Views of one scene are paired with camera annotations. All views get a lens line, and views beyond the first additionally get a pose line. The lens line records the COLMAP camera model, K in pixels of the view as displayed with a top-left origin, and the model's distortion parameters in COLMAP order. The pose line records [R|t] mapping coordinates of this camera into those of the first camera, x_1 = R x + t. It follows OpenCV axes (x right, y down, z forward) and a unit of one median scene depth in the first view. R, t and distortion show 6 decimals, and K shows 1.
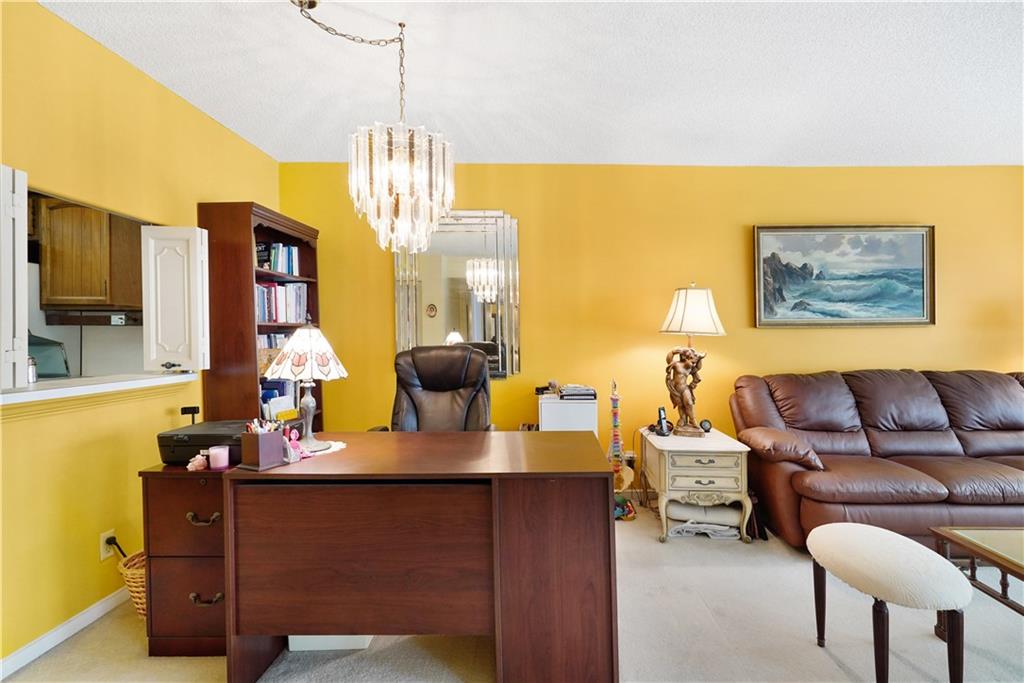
lens RADIAL K [[504.9, 0, 530.3], [0, 504.9, 330.2], [0, 0, 1]] dist [-0.004678, -0.000413]
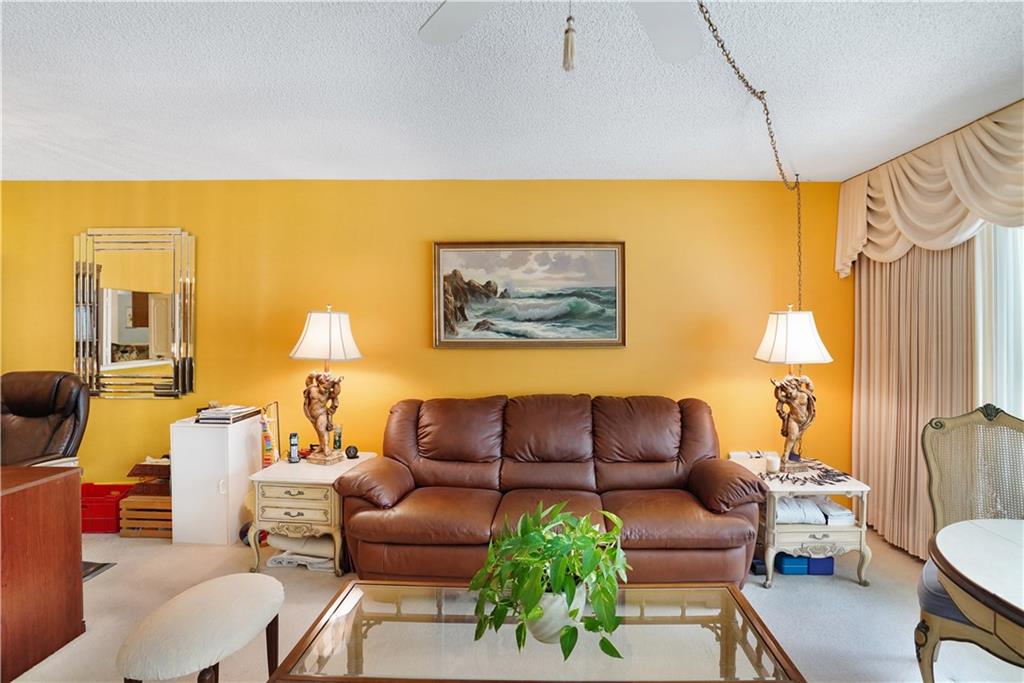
lens RADIAL K [[528.6, 0, 539.9], [0, 528.6, 311.8], [0, 0, 1]] dist [-0.054587, 0.001227]
pose [[0.999960, 0.006272, -0.006413, 0.689171], [-0.006309, 0.999964, -0.005746, -0.073437], [0.006376, 0.005786, 0.999963, -0.003209]]
